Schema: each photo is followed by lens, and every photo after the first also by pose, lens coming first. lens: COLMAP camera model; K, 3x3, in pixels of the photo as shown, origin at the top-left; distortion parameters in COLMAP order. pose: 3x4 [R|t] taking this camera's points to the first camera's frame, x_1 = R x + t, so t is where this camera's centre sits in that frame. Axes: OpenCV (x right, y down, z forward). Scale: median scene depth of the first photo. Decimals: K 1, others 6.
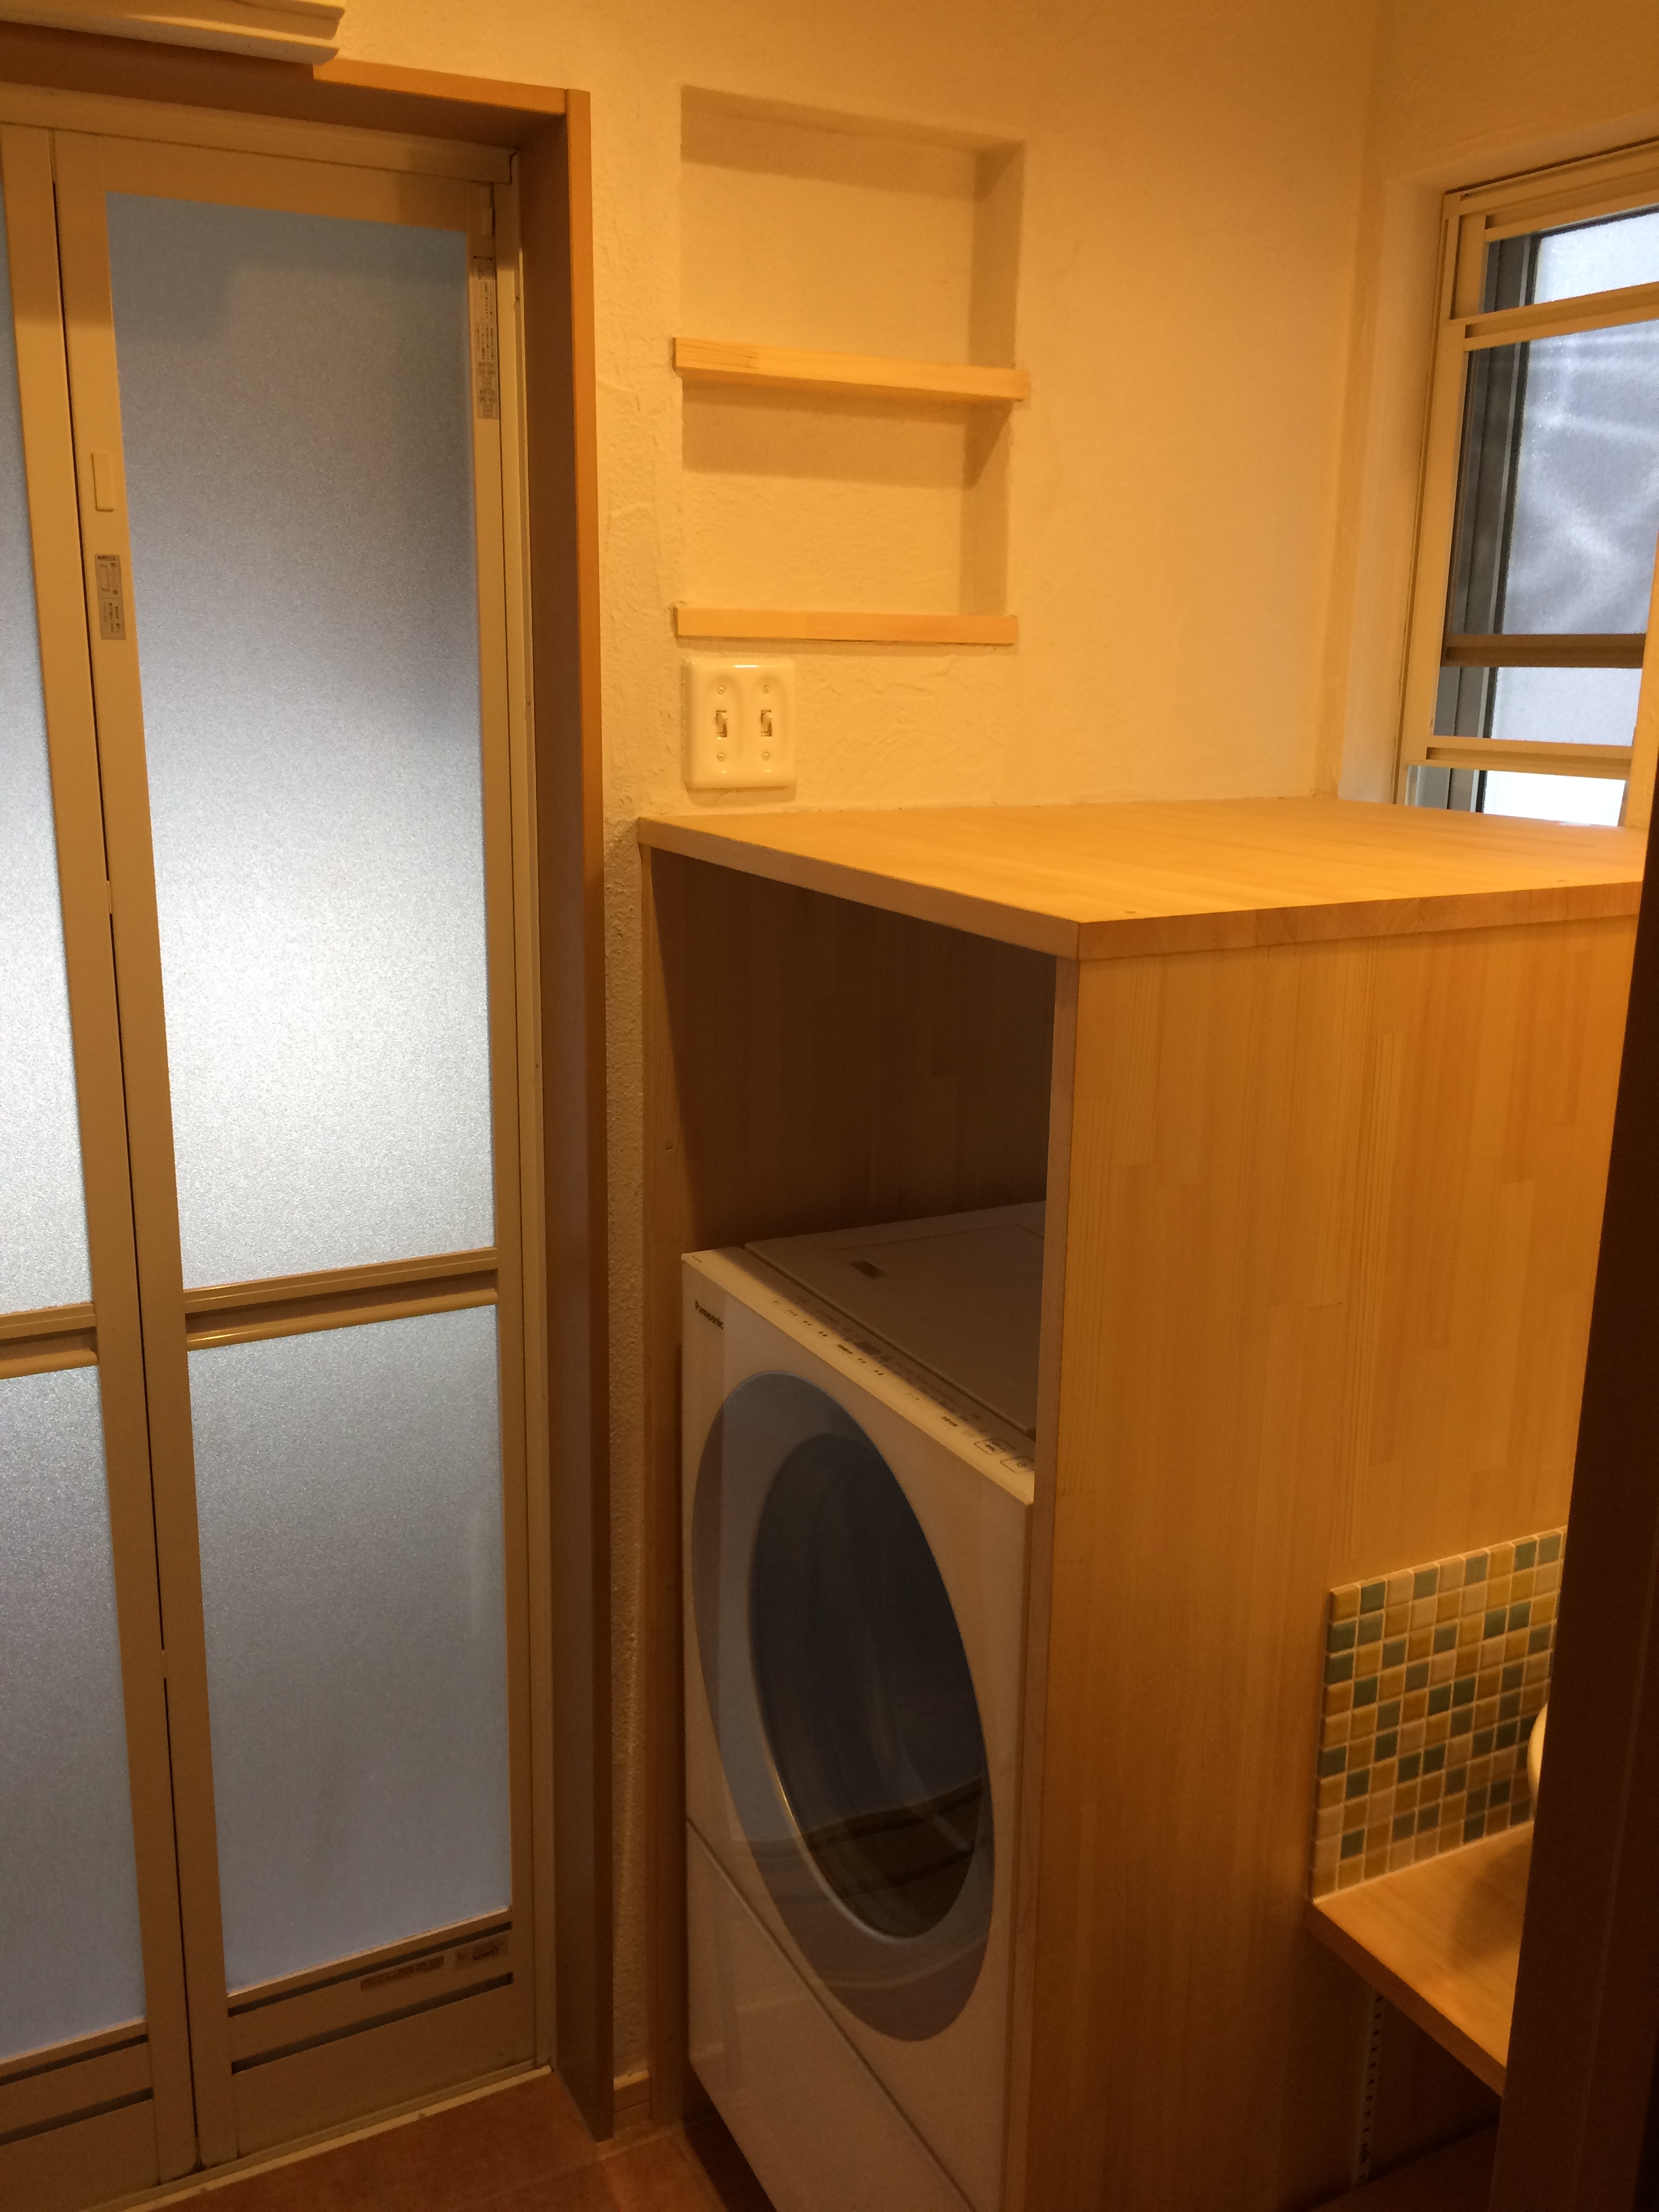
lens RADIAL K [[1905.9, 0, 834.7], [0, 1905.9, 1092.8], [0, 0, 1]] dist [0.090188, -0.126352]
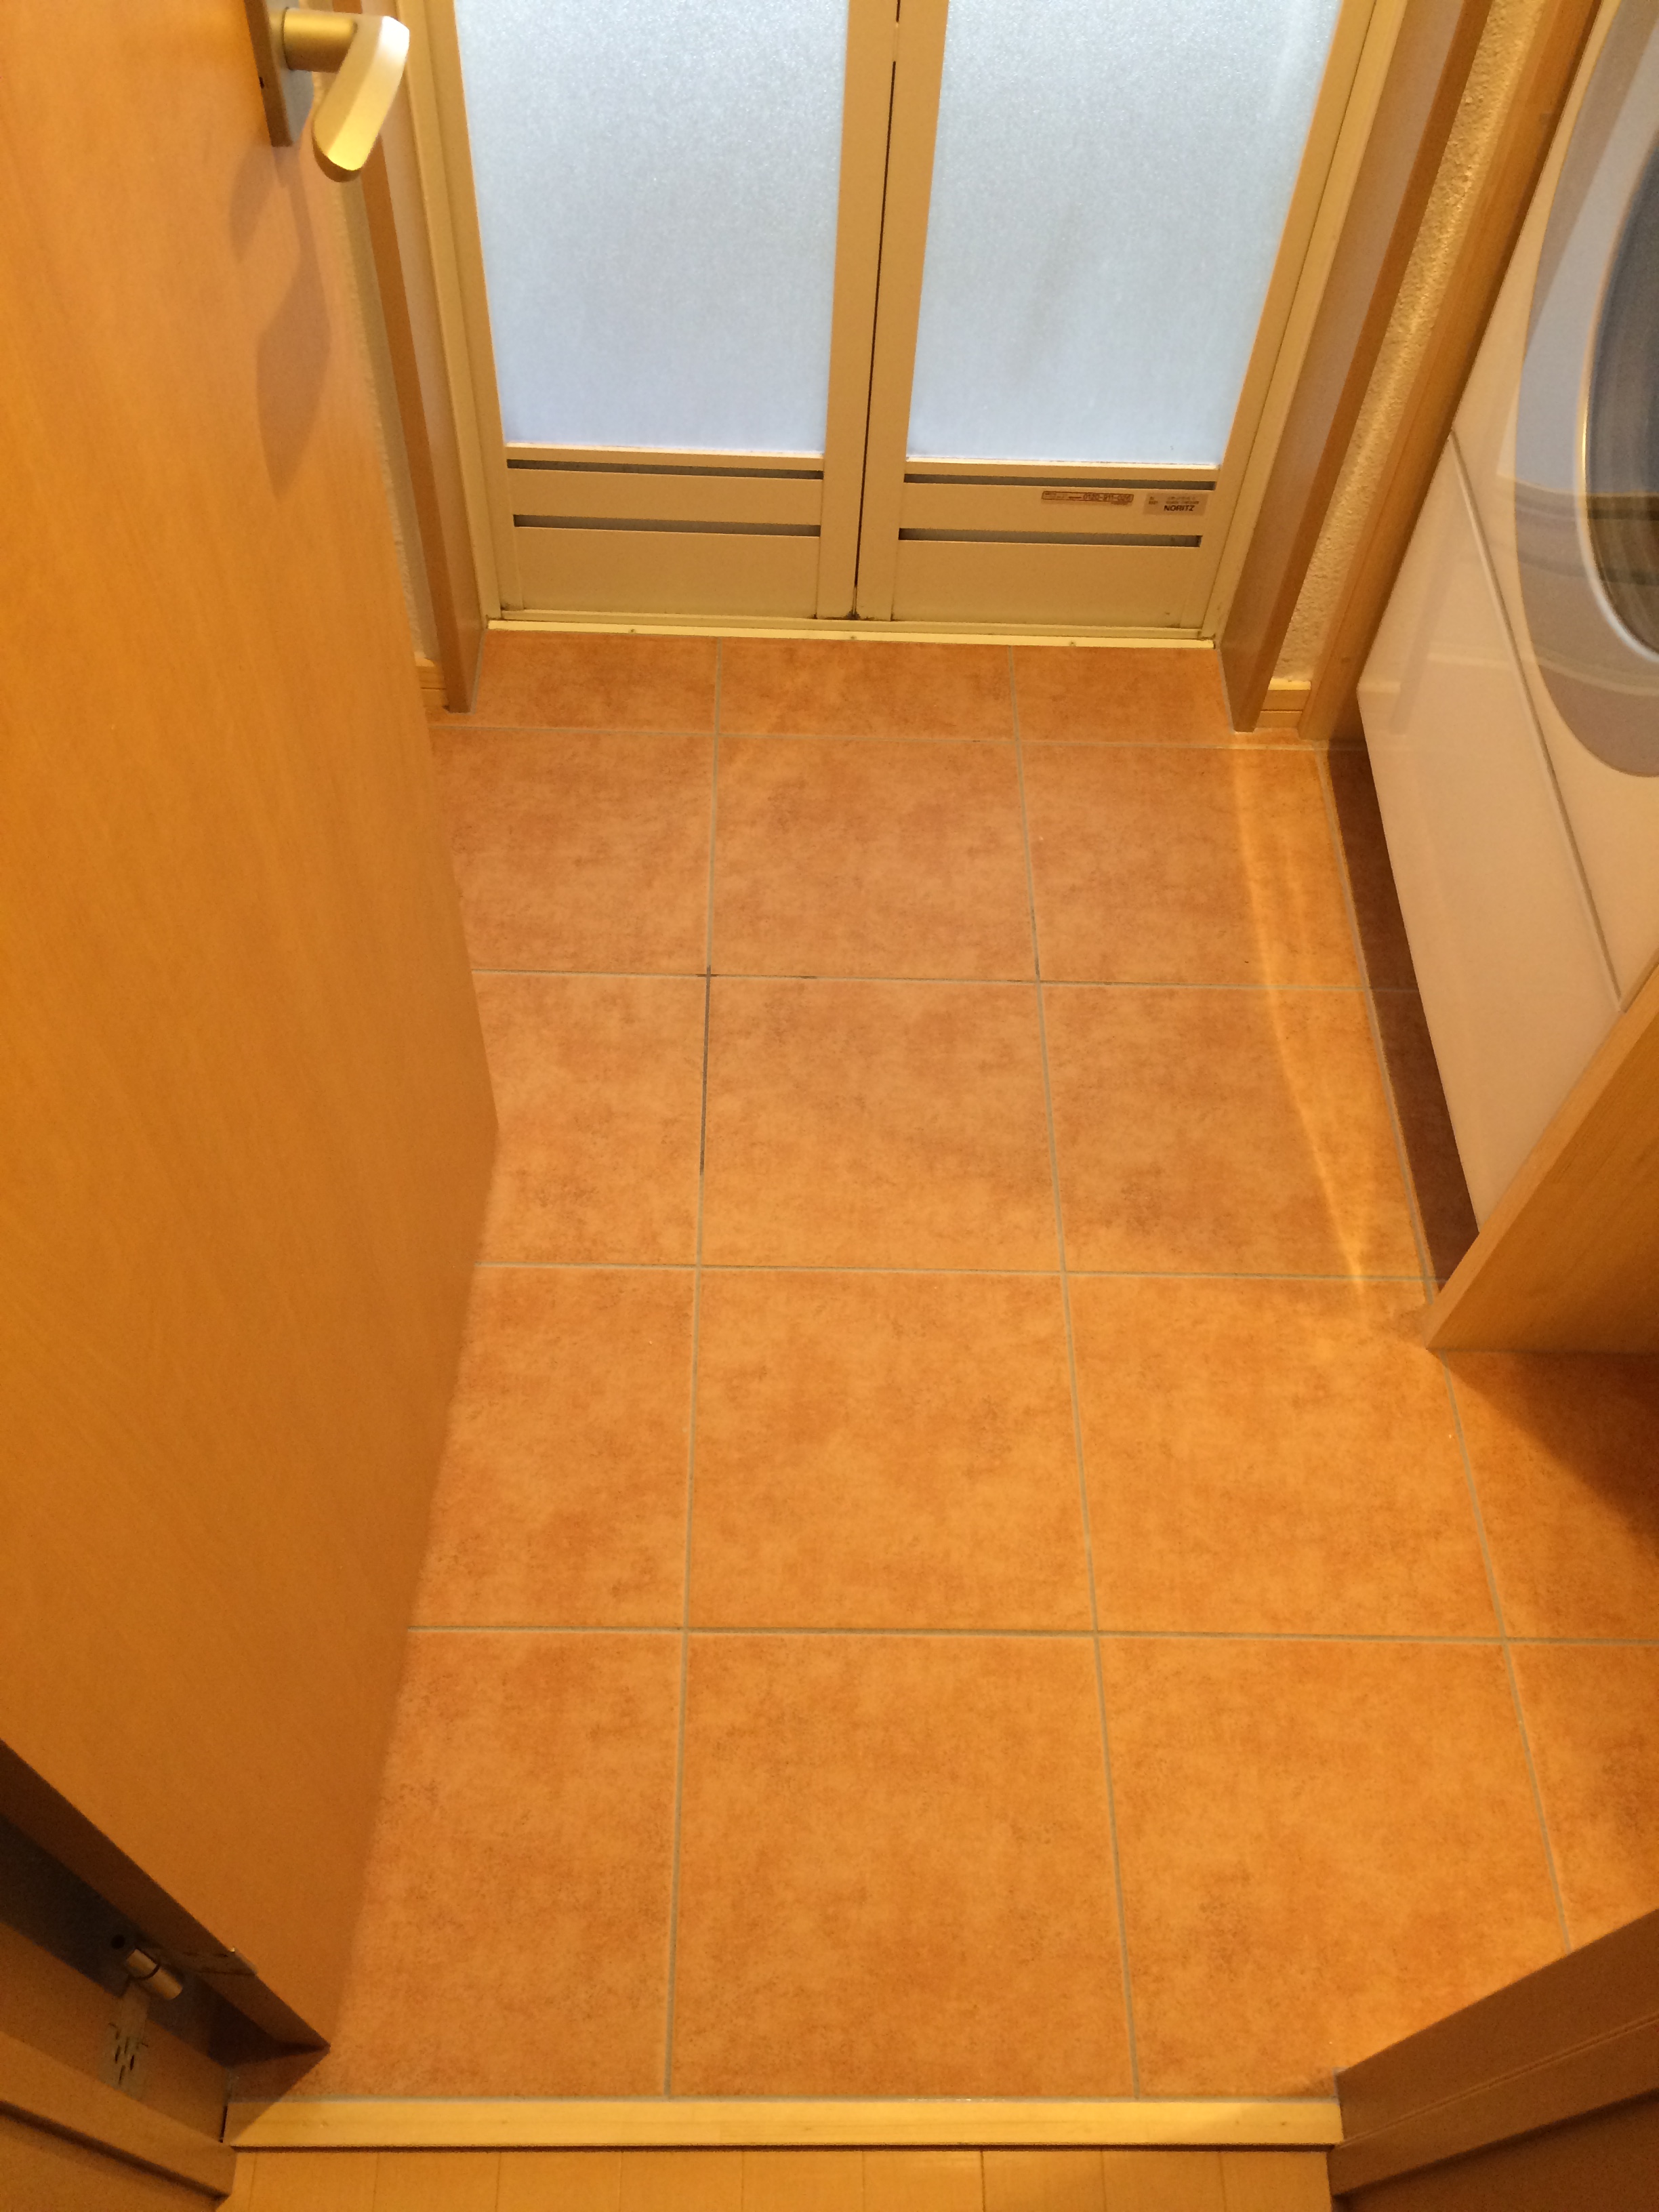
lens RADIAL K [[1905.9, 0, 827.8], [0, 1905.9, 1100.5], [0, 0, 1]] dist [0.090188, -0.126352]
pose [[0.889578, 0.391865, -0.234720, -0.009163], [-0.138854, 0.721521, 0.678326, 0.065558], [0.435168, -0.570832, 0.696261, 0.160770]]
